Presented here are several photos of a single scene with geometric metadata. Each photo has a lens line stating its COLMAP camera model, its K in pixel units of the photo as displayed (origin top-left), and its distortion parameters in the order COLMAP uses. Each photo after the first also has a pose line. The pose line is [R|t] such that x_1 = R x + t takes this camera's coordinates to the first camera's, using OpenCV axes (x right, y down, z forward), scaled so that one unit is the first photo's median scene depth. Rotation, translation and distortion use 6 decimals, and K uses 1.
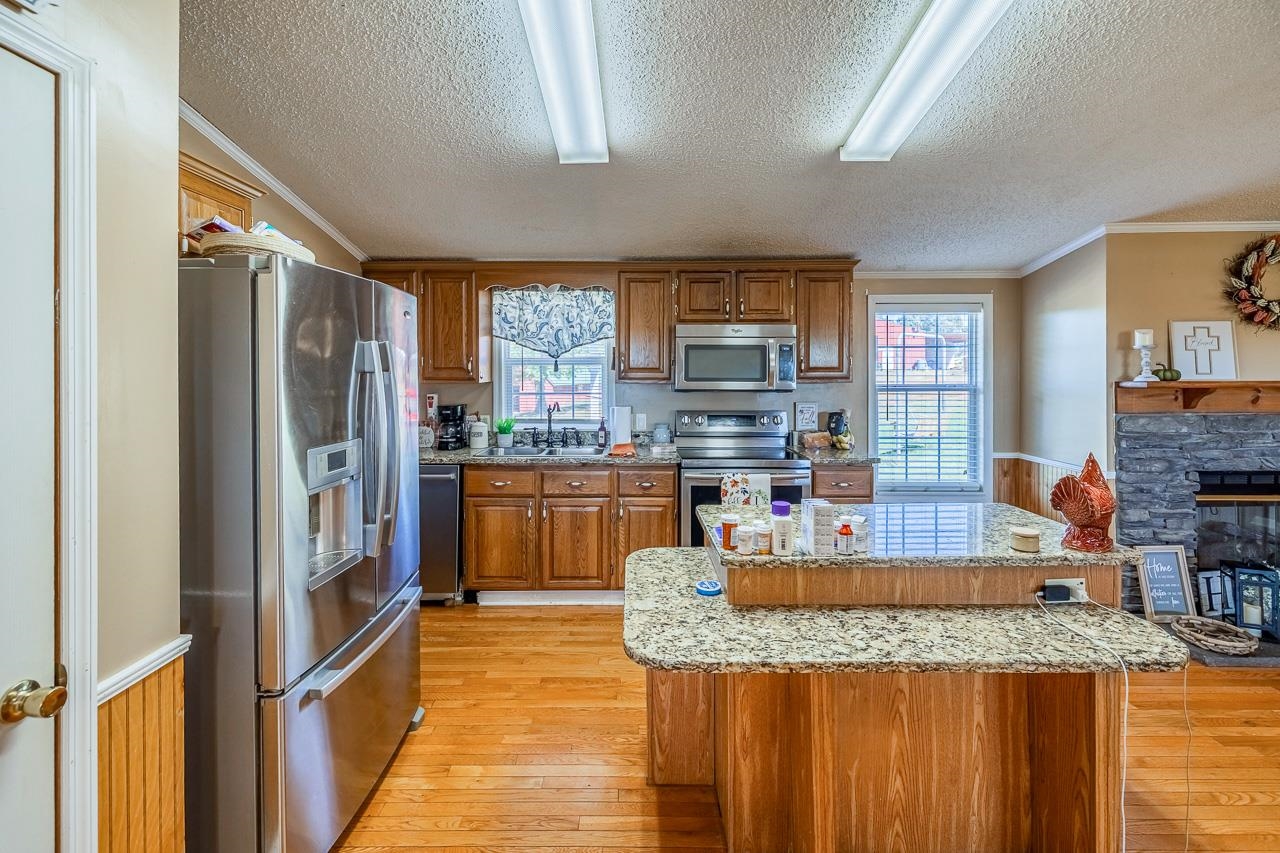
lens RADIAL K [[551.7, 0, 640.8], [0, 551.7, 369.0], [0, 0, 1]] dist [0.000720, -0.000022]
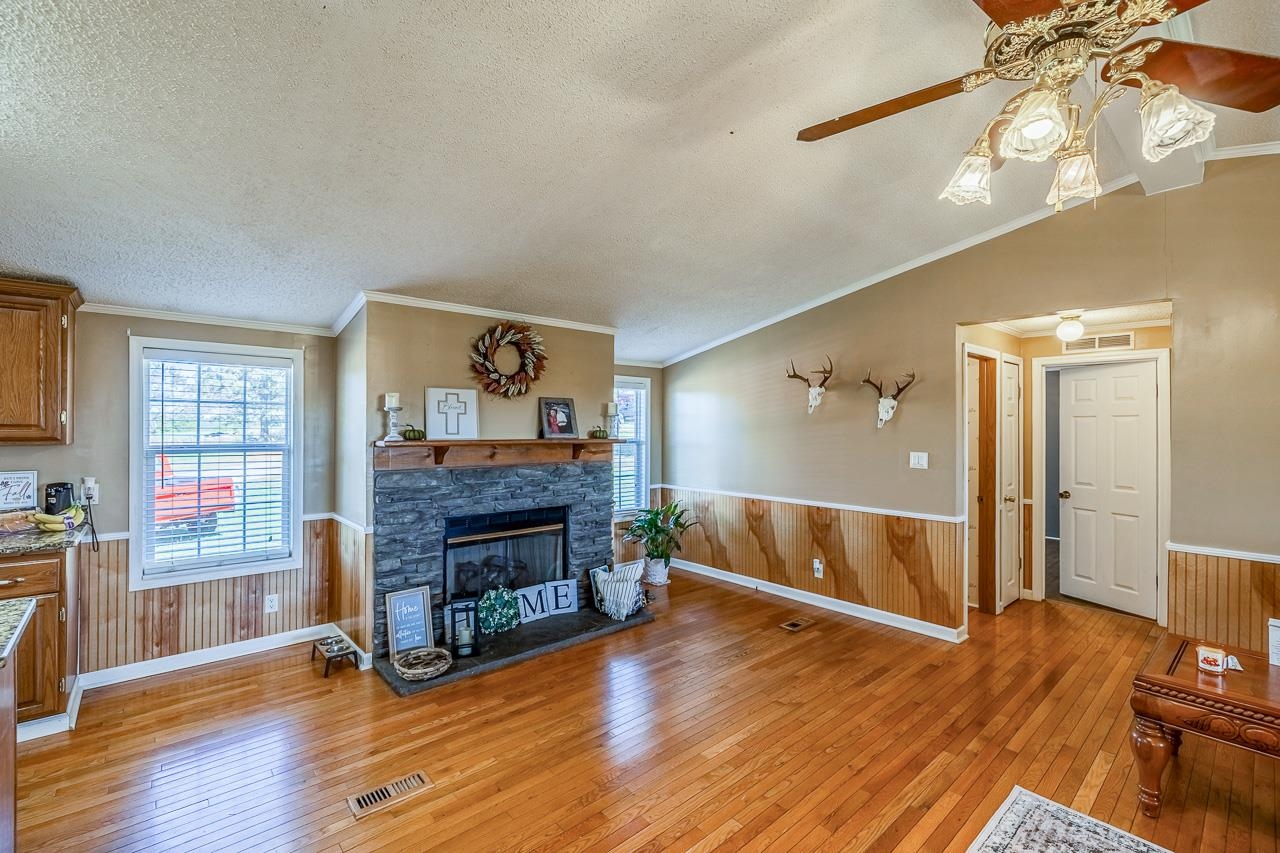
lens RADIAL K [[535.2, 0, 634.1], [0, 535.2, 425.1], [0, 0, 1]] dist [0.001805, 0.000237]
pose [[0.756451, 0.011081, 0.653956, 0.573384], [-0.010120, 0.999935, -0.005238, -0.007565], [-0.653972, -0.002656, 0.756514, -0.103578]]
